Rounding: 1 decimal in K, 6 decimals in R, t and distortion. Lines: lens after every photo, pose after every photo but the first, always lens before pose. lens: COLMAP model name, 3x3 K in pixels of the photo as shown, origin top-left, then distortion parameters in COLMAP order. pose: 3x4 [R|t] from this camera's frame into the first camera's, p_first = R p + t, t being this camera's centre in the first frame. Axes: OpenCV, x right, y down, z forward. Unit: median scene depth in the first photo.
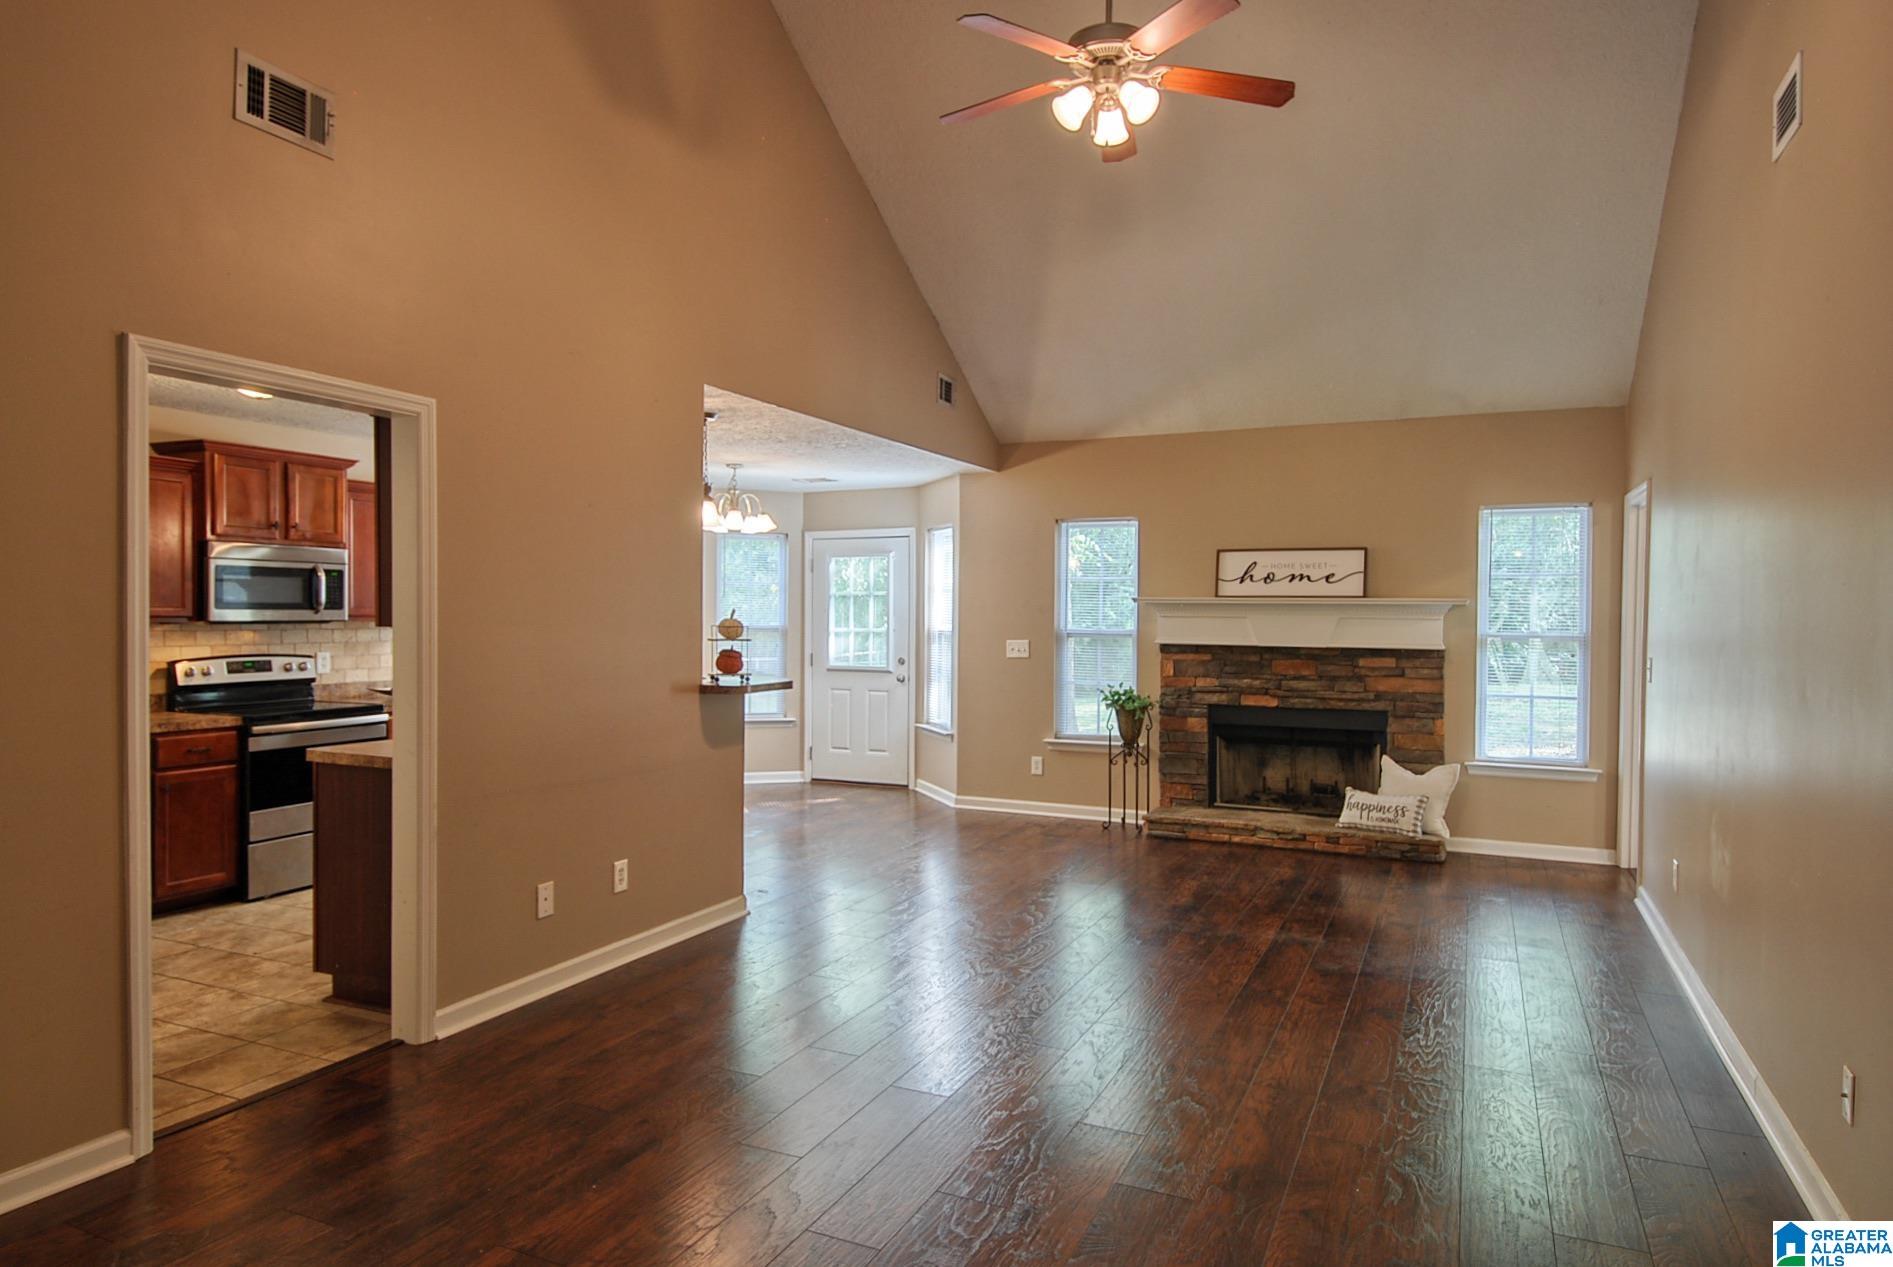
lens RADIAL K [[1152.4, 0, 938.5], [0, 1152.4, 636.1], [0, 0, 1]] dist [0.005259, 0.000298]
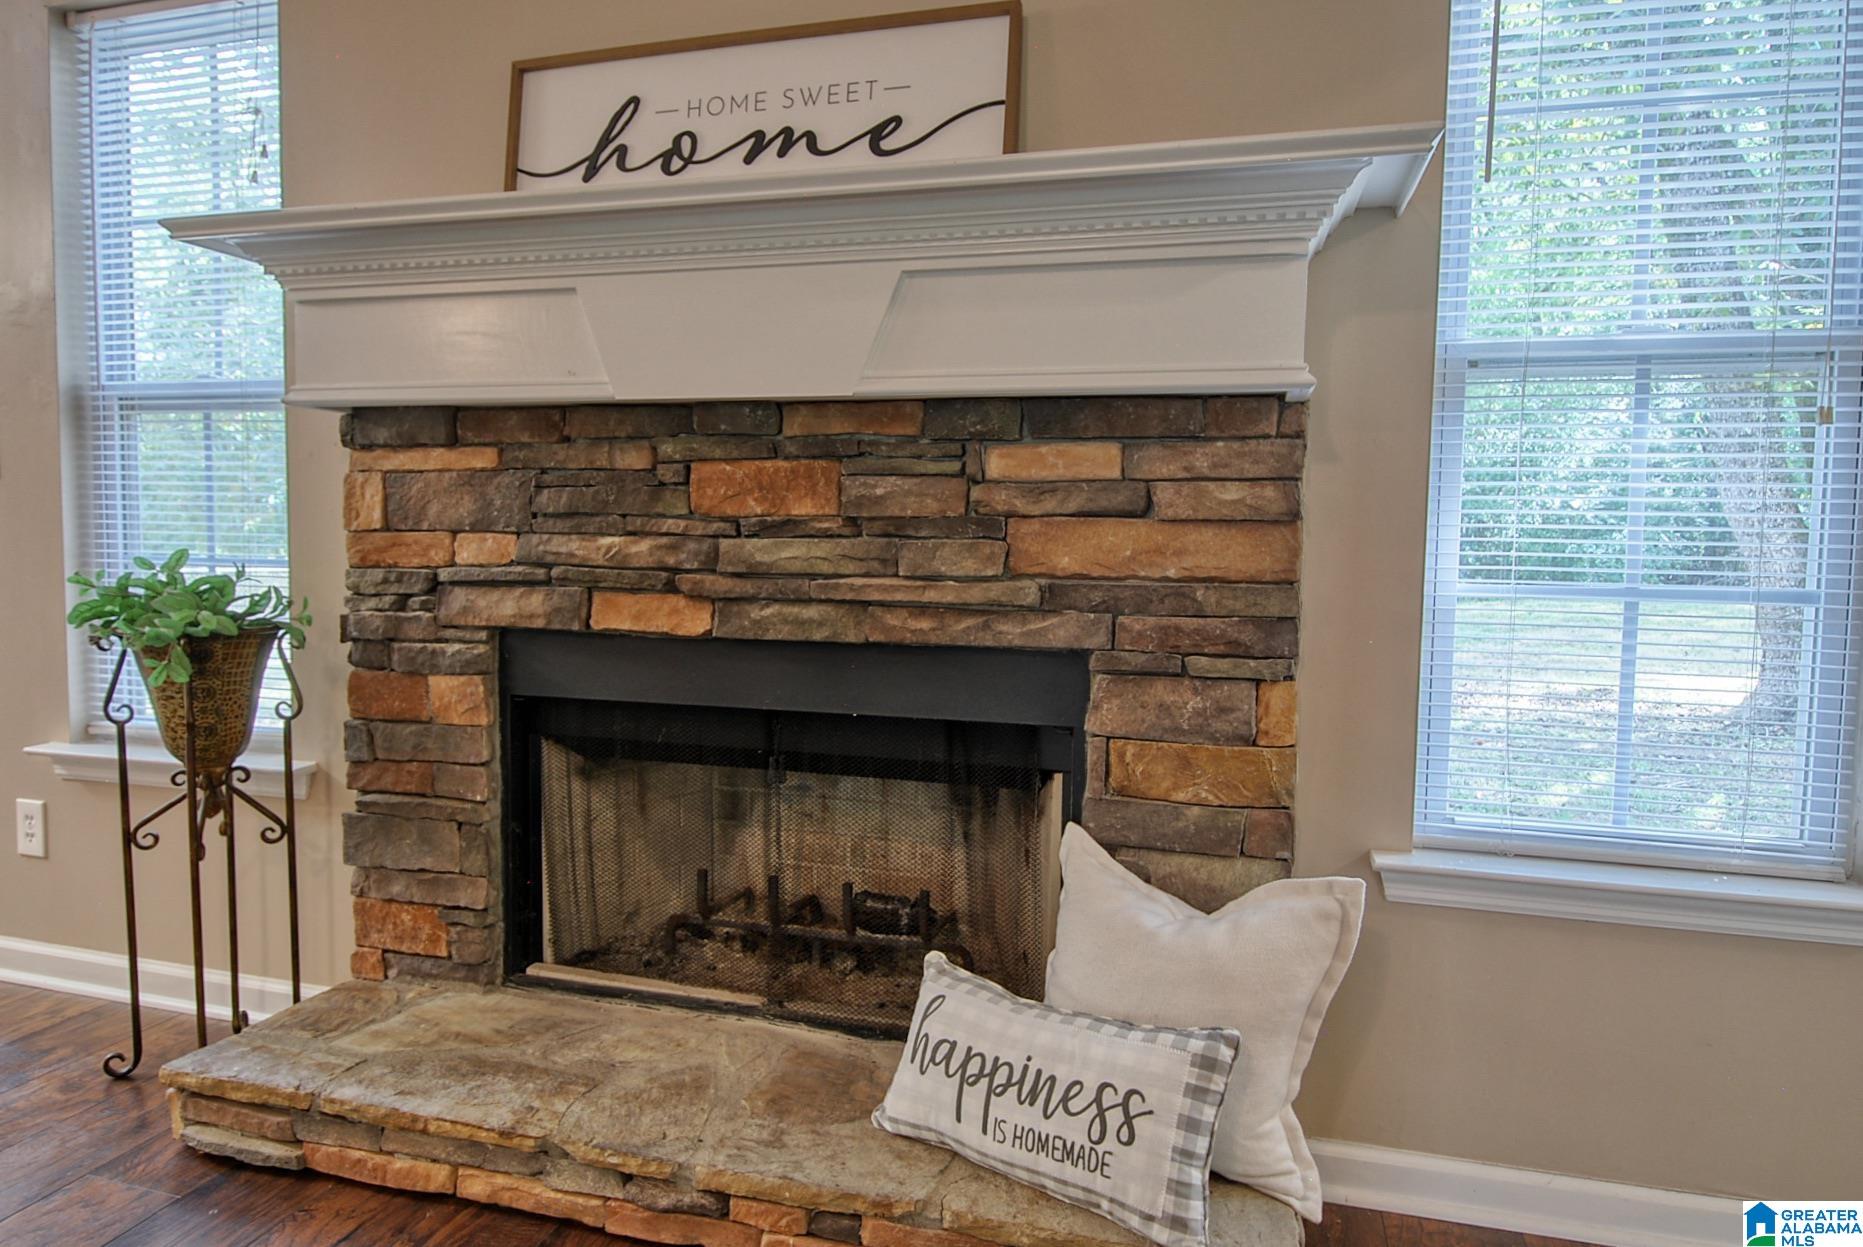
lens RADIAL K [[1134.1, 0, 930.6], [0, 1134.1, 623.5], [0, 0, 1]] dist [0.005259, 0.000298]
pose [[0.986083, -0.002793, 0.166228, 0.305439], [-0.006055, 0.998592, 0.052697, 0.044619], [-0.166141, -0.052970, 0.984678, 0.739218]]
